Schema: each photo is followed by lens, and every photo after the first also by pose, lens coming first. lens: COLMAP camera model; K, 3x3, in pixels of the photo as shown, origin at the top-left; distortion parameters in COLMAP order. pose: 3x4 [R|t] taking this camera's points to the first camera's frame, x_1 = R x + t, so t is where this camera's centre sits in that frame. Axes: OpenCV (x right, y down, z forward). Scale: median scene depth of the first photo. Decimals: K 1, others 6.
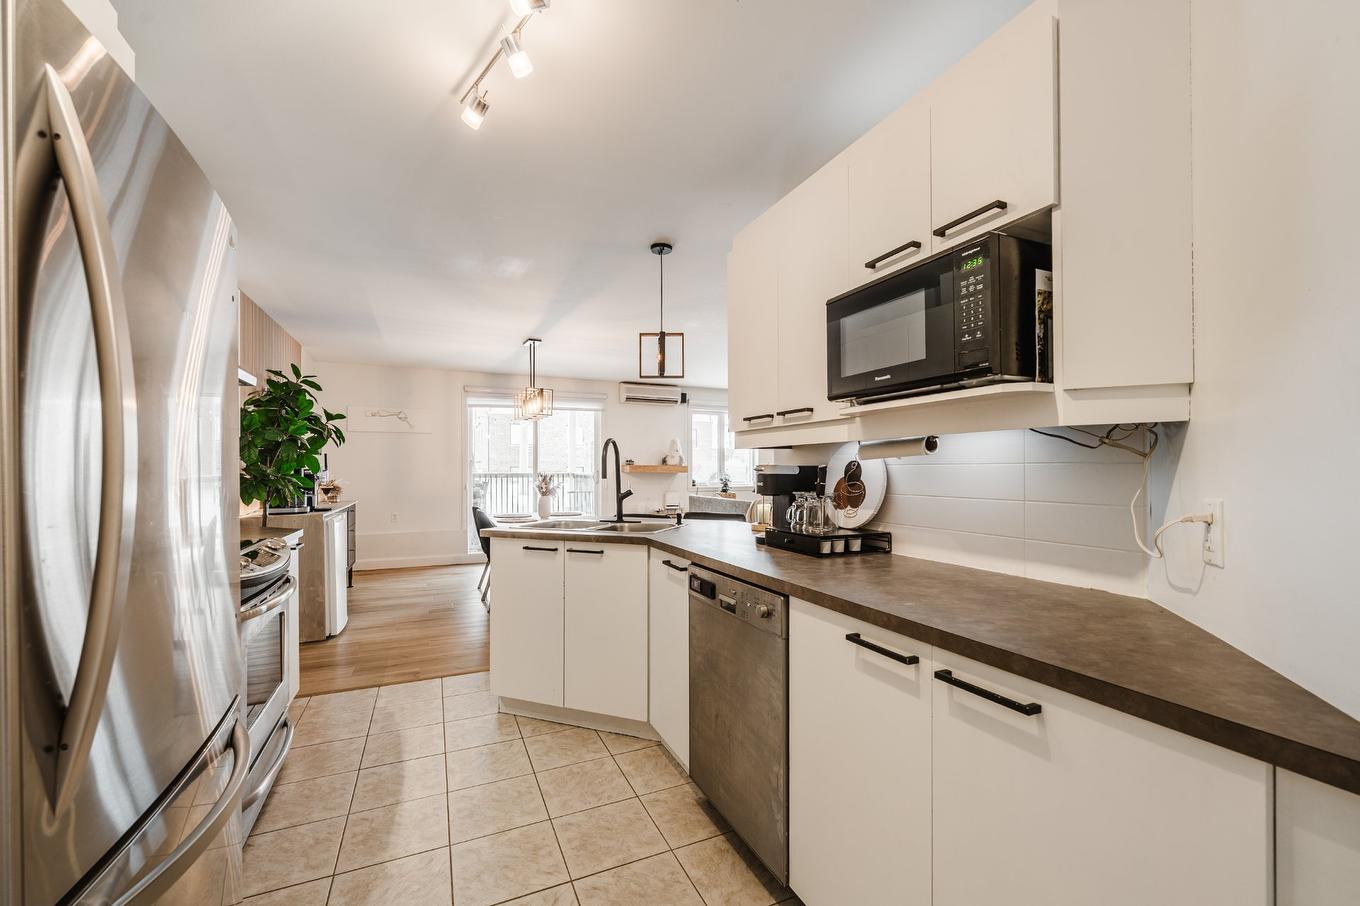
lens RADIAL K [[550.8, 0, 682.0], [0, 550.8, 464.6], [0, 0, 1]] dist [-0.001096, 0.000131]
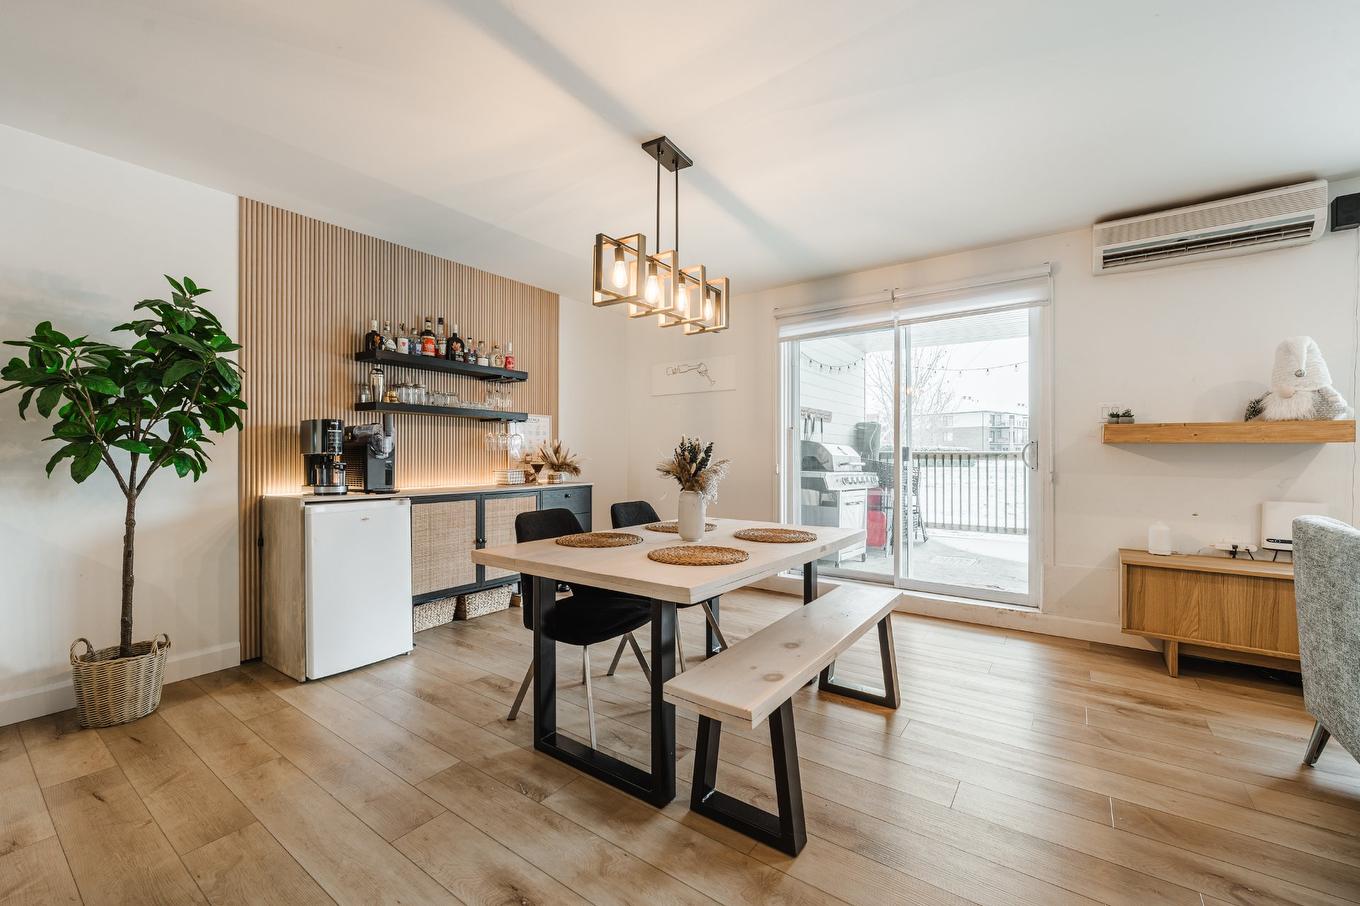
lens RADIAL K [[548.7, 0, 677.8], [0, 548.7, 451.7], [0, 0, 1]] dist [-0.002017, -0.000081]
pose [[0.499584, -0.002645, -0.866261, 0.089039], [0.008288, 0.999964, 0.001726, 0.016844], [0.866226, -0.008042, 0.499588, 0.529800]]
